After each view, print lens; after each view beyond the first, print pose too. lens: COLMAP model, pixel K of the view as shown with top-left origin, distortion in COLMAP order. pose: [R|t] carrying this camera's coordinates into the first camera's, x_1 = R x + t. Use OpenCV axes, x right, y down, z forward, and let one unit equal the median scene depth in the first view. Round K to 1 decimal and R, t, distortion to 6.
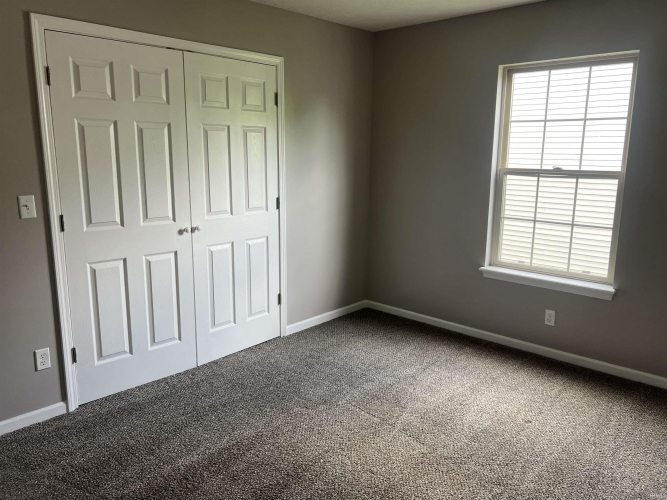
lens RADIAL K [[509.4, 0, 334.0], [0, 509.4, 239.0], [0, 0, 1]] dist [0.010198, -0.002397]
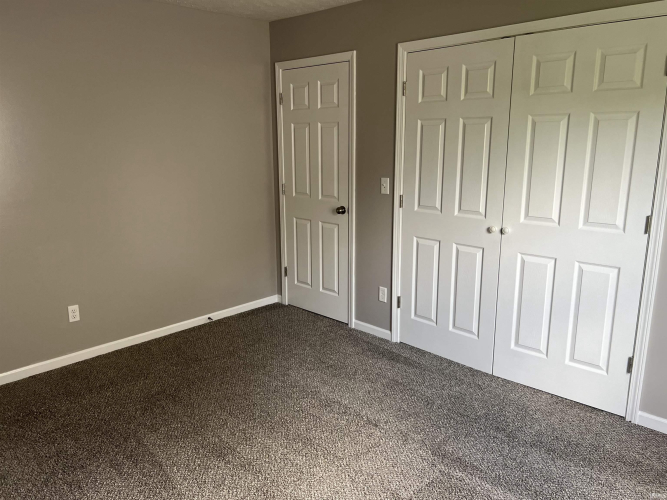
lens RADIAL K [[502.8, 0, 336.2], [0, 502.8, 250.6], [0, 0, 1]] dist [0.031987, -0.012105]
pose [[-0.017057, 0.203031, -0.979024, 0.659171], [-0.176712, 0.963140, 0.202816, -0.120455], [0.984115, 0.176465, 0.019450, 0.708038]]
